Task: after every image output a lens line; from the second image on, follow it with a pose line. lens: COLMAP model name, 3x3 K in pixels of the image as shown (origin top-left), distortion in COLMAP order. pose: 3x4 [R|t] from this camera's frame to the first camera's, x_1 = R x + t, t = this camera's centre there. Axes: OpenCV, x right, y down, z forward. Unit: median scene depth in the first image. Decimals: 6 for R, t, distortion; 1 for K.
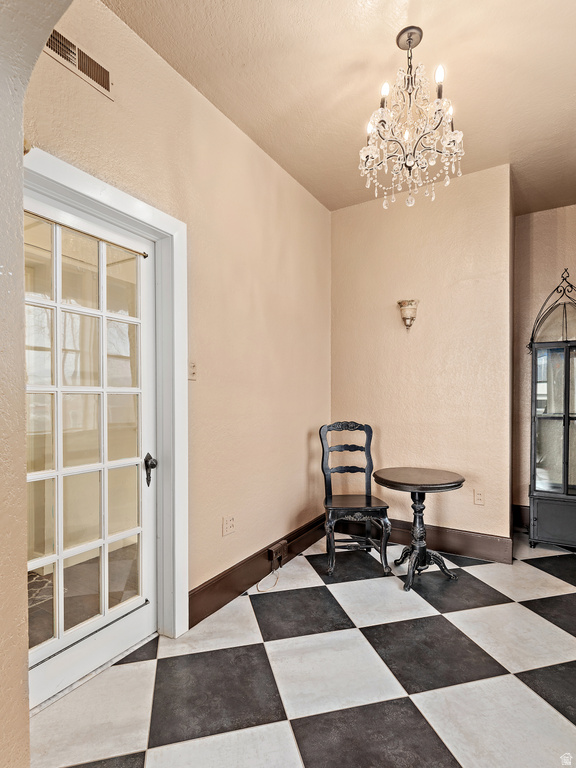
lens RADIAL K [[398.3, 0, 288.7], [0, 398.3, 404.7], [0, 0, 1]] dist [0.002402, 0.000169]
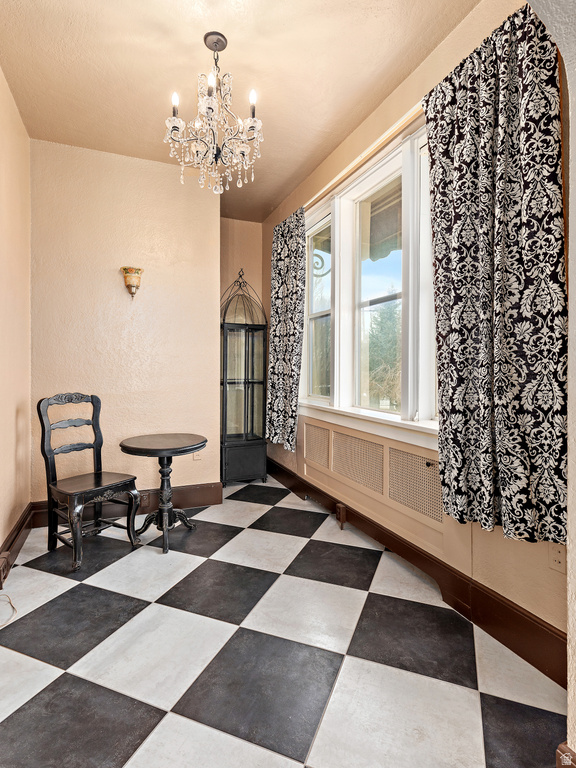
lens RADIAL K [[397.2, 0, 286.1], [0, 397.2, 373.6], [0, 0, 1]] dist [-0.001783, -0.000221]
pose [[0.599907, -0.007287, 0.800036, -0.313012], [0.006075, 0.999971, 0.004553, -0.001086], [-0.800046, 0.002129, 0.599934, 0.122205]]
